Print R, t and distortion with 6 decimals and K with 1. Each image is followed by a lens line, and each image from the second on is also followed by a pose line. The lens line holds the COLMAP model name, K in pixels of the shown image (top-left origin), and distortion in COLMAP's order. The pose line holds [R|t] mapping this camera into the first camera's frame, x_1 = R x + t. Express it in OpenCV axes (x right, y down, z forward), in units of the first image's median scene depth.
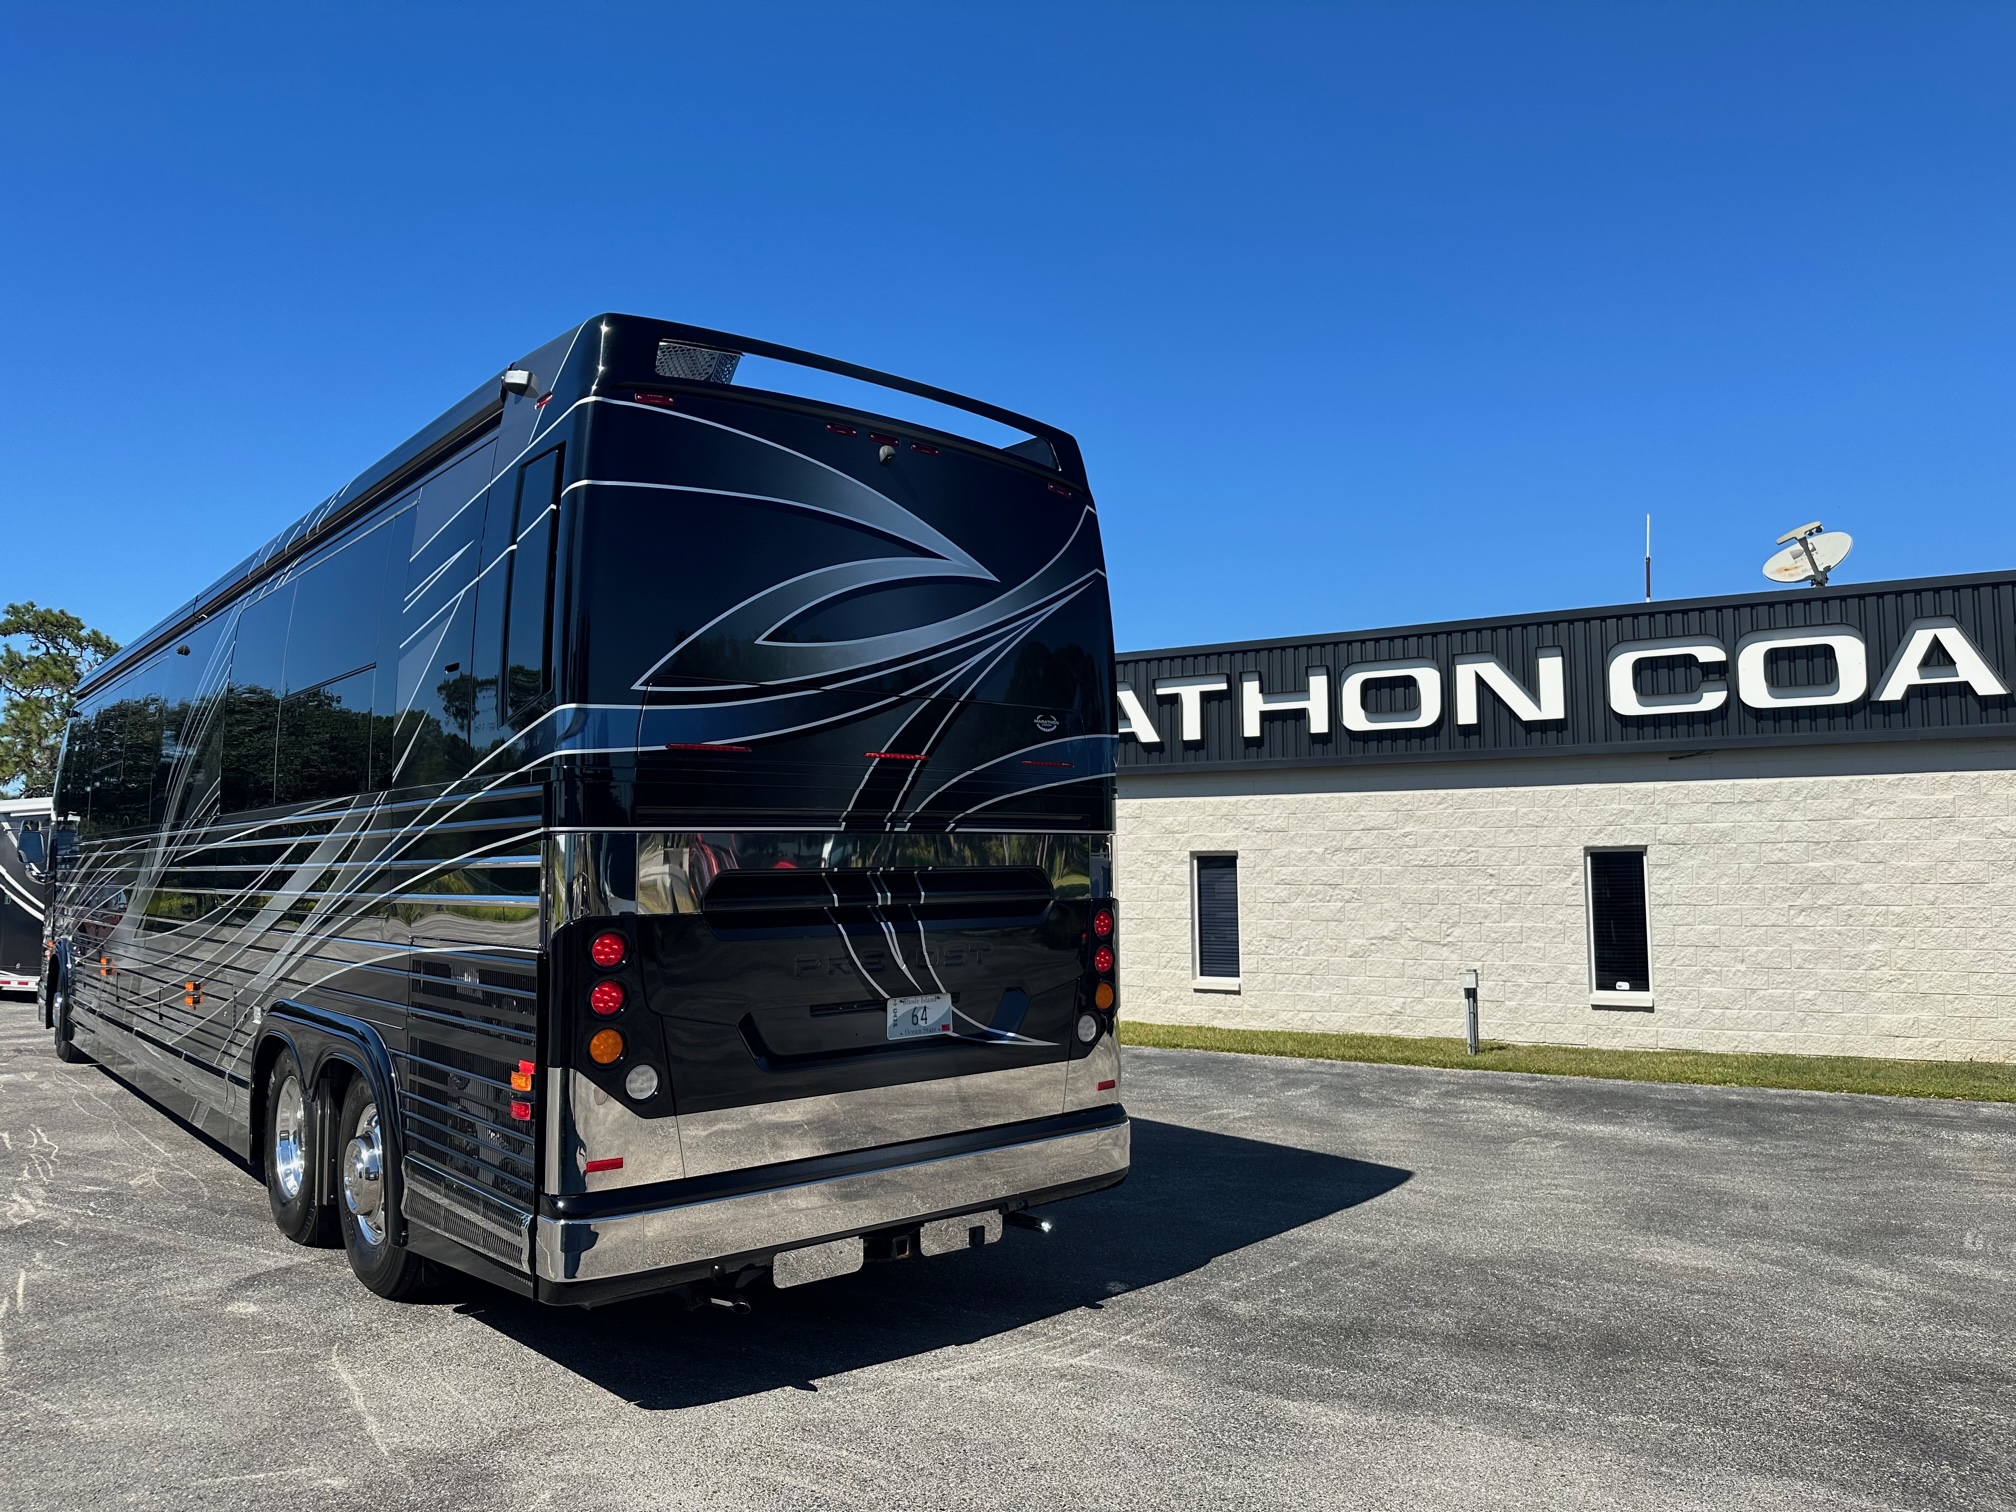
lens RADIAL K [[1396.1, 0, 864.1], [0, 1396.1, 685.0], [0, 0, 1]] dist [0.000037, -0.004524]
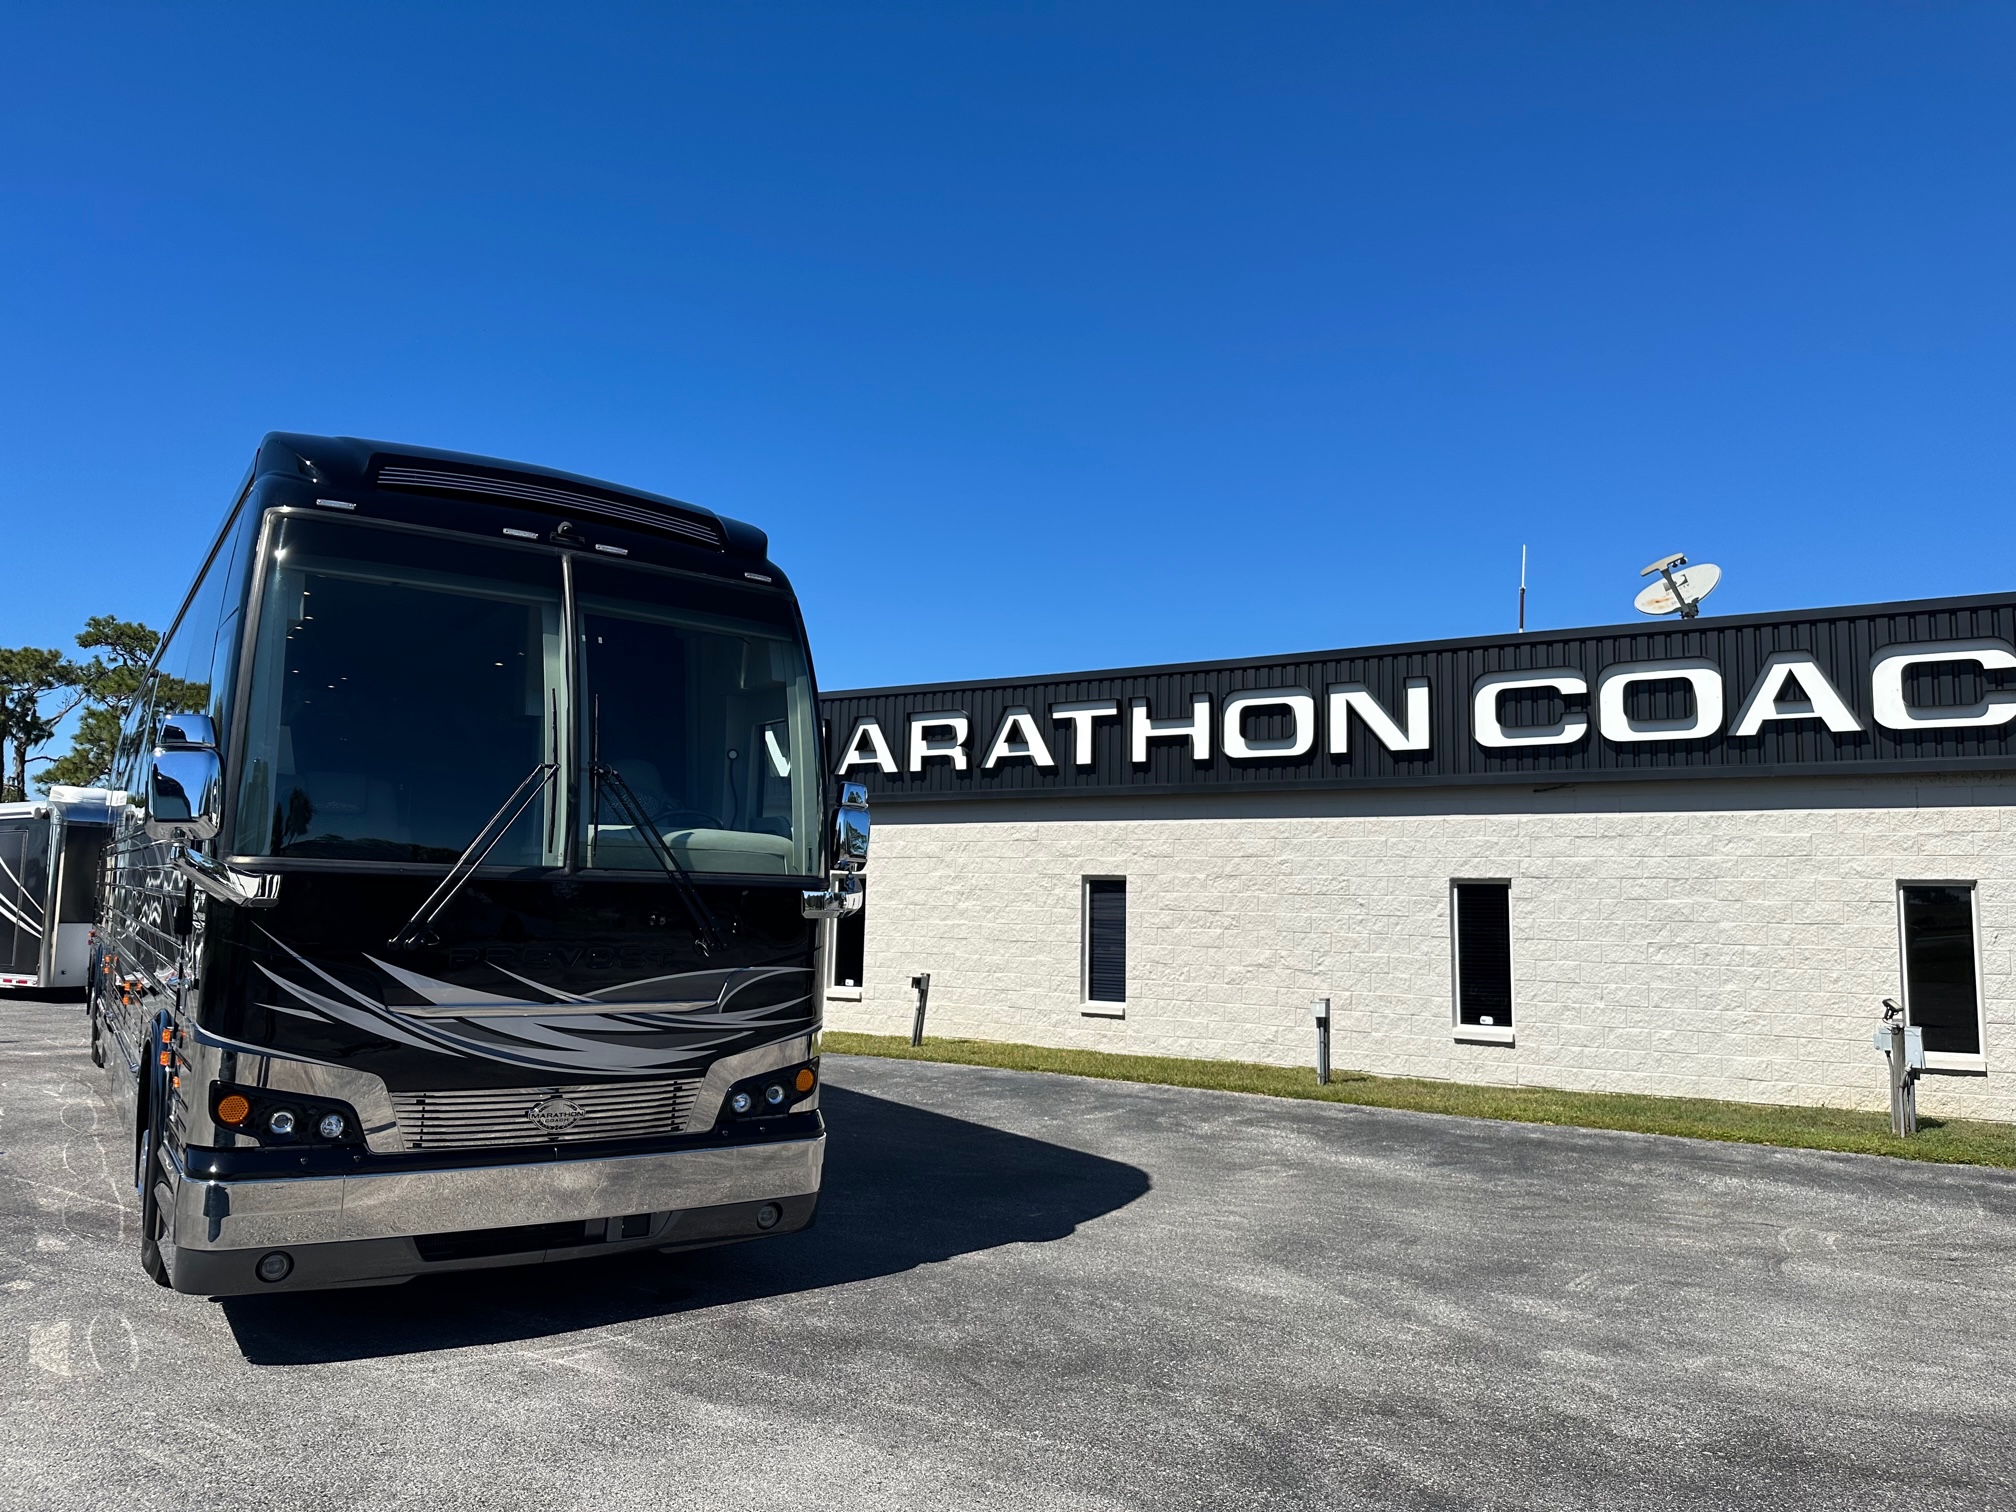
lens RADIAL K [[1397.9, 0, 1010.3], [0, 1397.9, 674.3], [0, 0, 1]] dist [0.025591, -0.034932]
pose [[0.998483, 0.012541, -0.053608, 0.256758], [-0.013753, 0.999657, -0.022293, -0.002797], [0.053310, 0.022996, 0.998313, -0.016704]]
